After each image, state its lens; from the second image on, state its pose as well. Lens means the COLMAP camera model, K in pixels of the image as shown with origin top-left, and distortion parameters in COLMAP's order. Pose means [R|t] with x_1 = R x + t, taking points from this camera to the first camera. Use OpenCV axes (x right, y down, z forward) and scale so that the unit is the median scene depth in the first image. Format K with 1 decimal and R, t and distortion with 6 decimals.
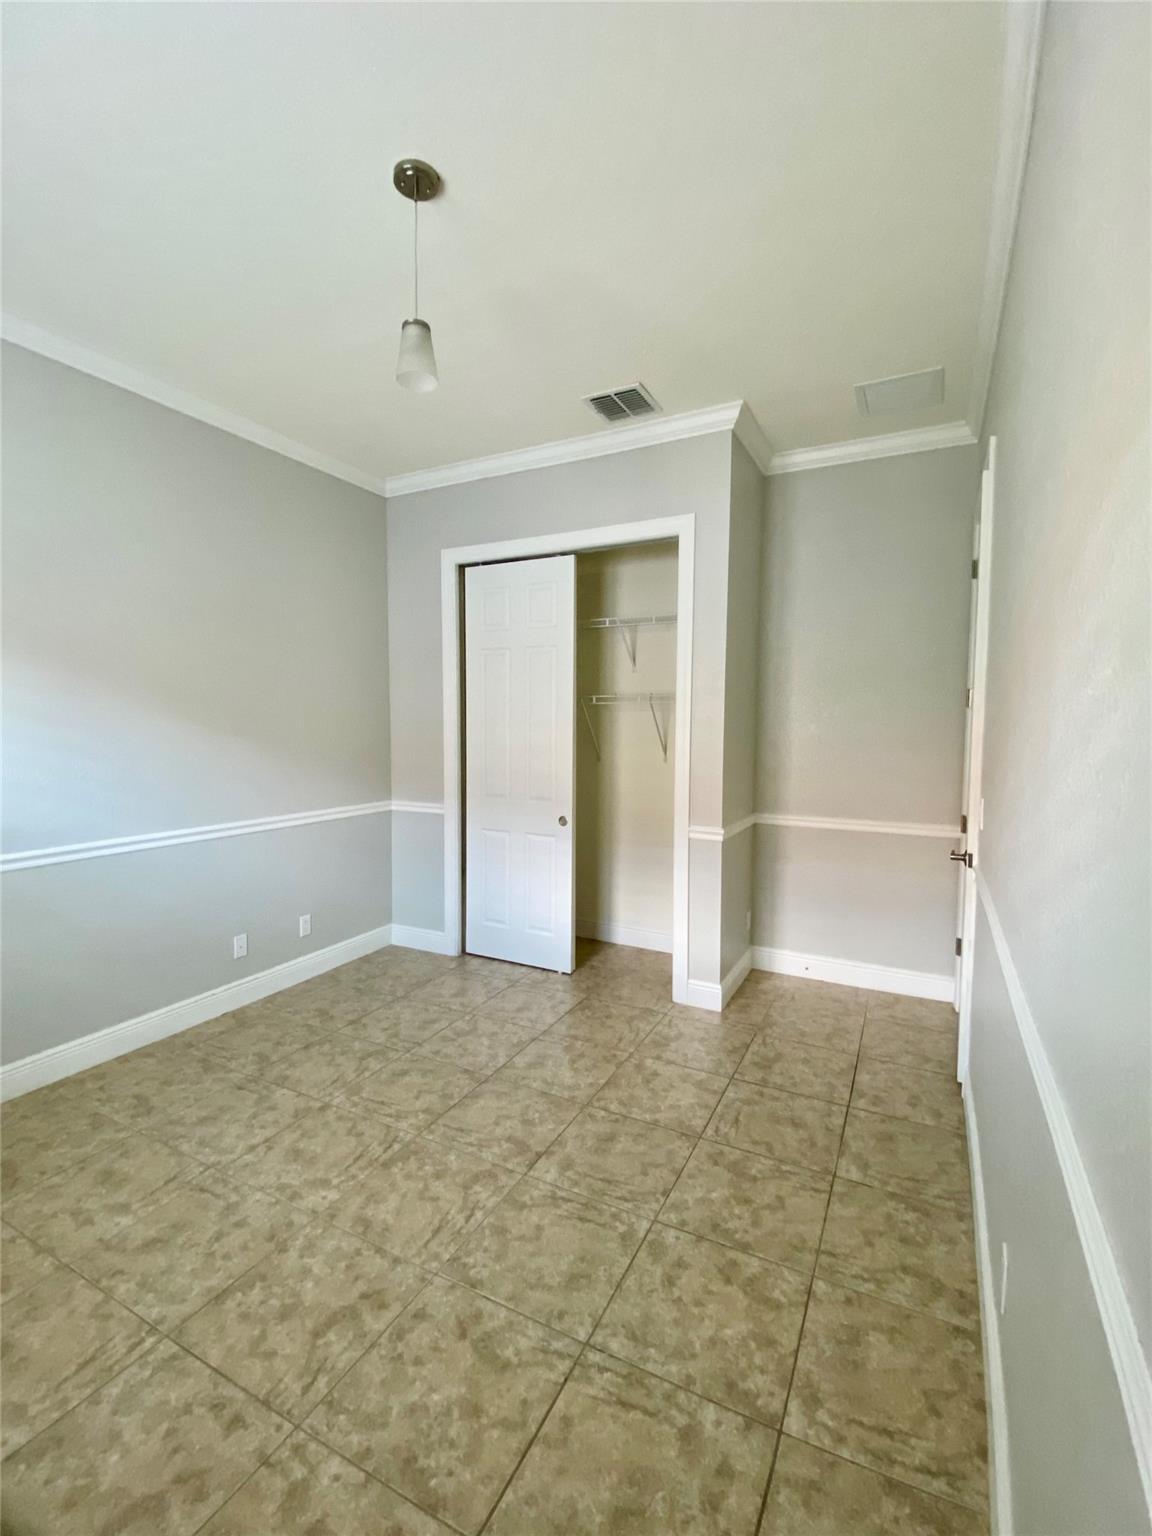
lens RADIAL K [[661.9, 0, 572.7], [0, 661.9, 766.7], [0, 0, 1]] dist [0.047643, -0.028630]
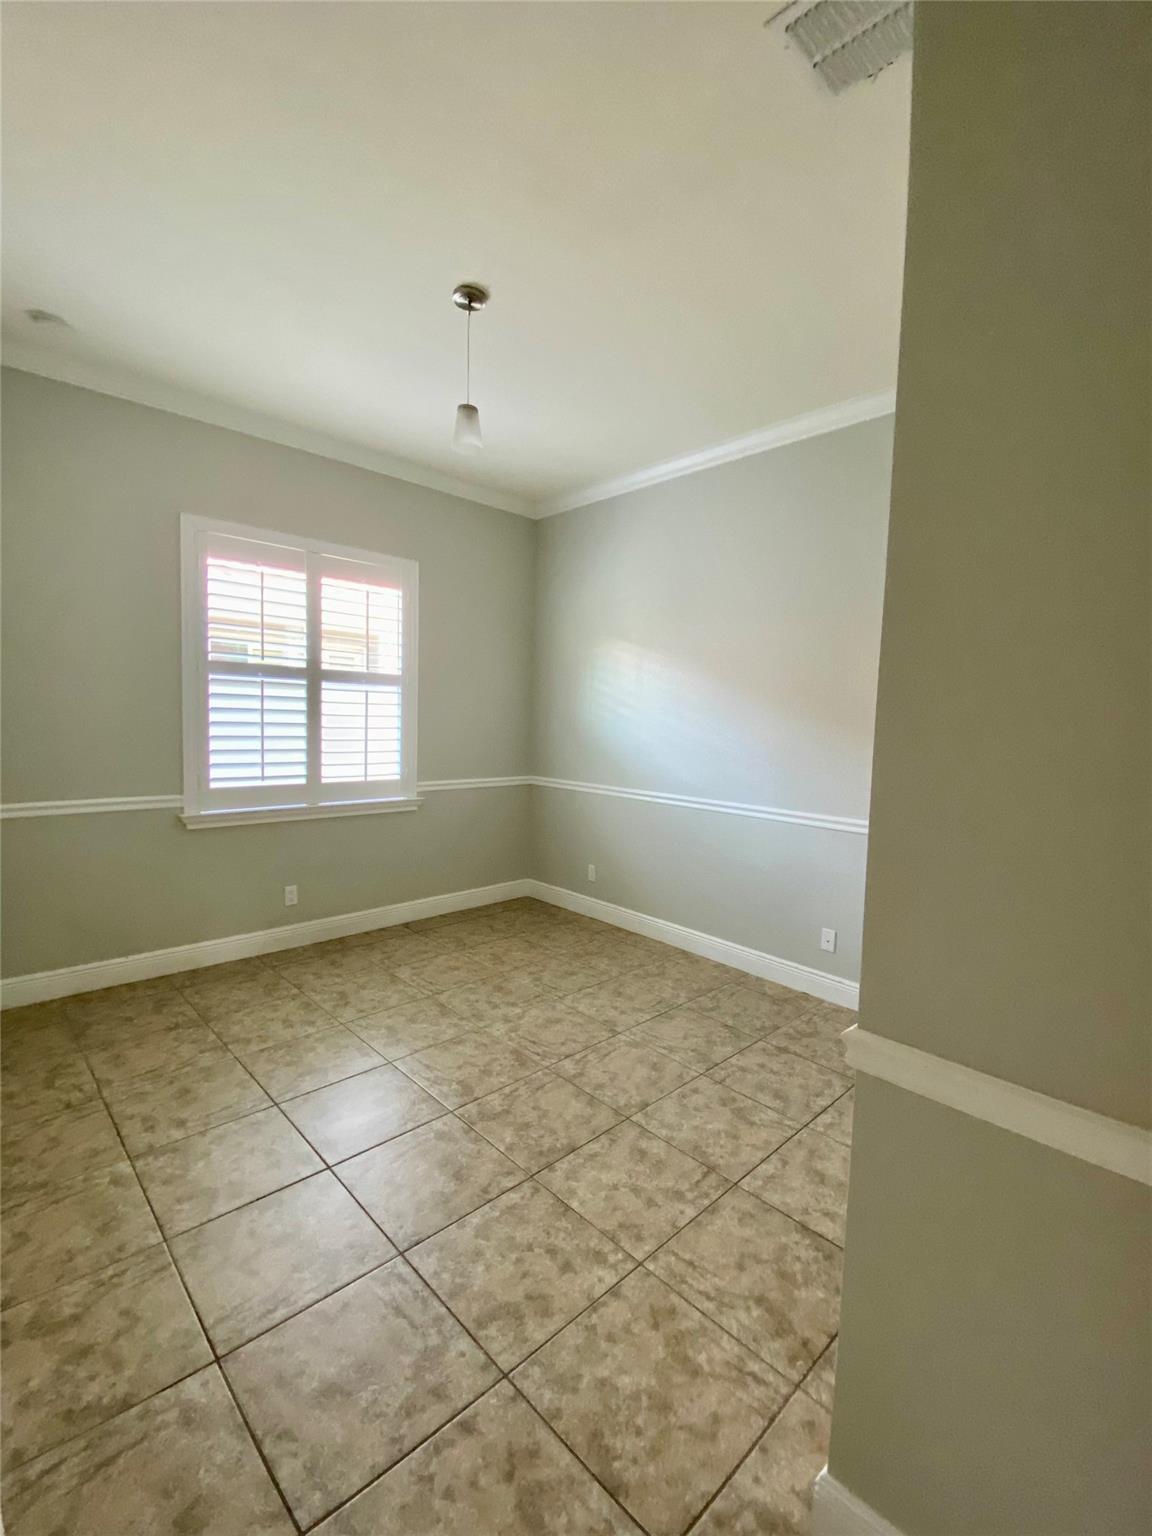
lens RADIAL K [[661.9, 0, 572.7], [0, 661.9, 766.7], [0, 0, 1]] dist [0.047643, -0.028630]
pose [[-0.318249, 0.059531, -0.946136, 0.735877], [-0.088401, 0.991814, 0.092140, -0.058836], [0.943877, 0.112963, -0.310381, 1.240218]]
